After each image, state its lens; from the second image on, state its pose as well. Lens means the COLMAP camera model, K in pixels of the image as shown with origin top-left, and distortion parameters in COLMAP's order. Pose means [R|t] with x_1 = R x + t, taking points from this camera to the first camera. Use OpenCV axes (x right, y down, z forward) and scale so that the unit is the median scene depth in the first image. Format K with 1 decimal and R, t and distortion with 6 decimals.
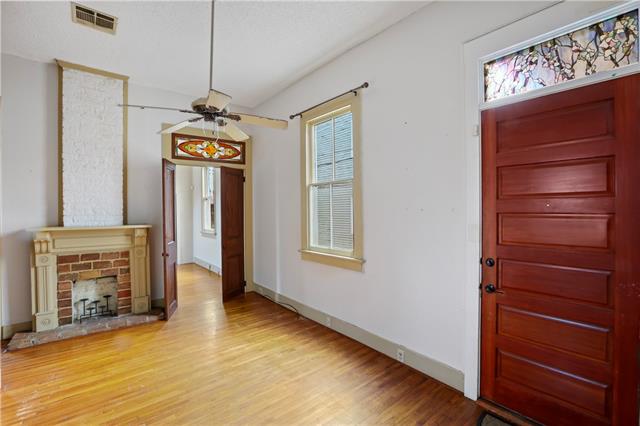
lens RADIAL K [[293.7, 0, 322.2], [0, 293.7, 211.6], [0, 0, 1]] dist [-0.015917, 0.000808]
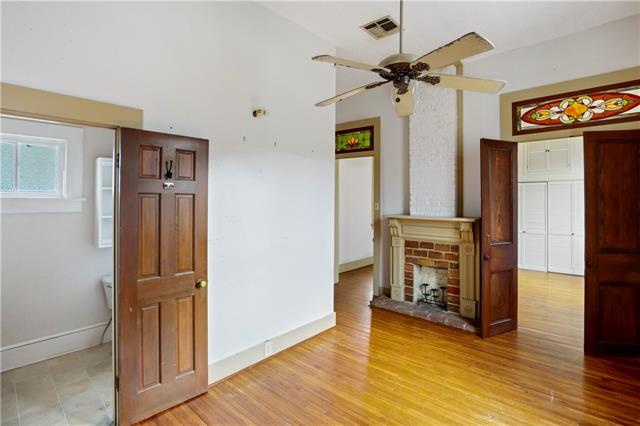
lens RADIAL K [[312.3, 0, 324.0], [0, 312.3, 197.9], [0, 0, 1]] dist [-0.006847, 0.000452]
pose [[0.186192, 0.000228, -0.982513, 0.238009], [-0.011553, 0.999931, -0.001957, -0.009740], [0.982445, 0.011716, 0.186182, 0.405229]]
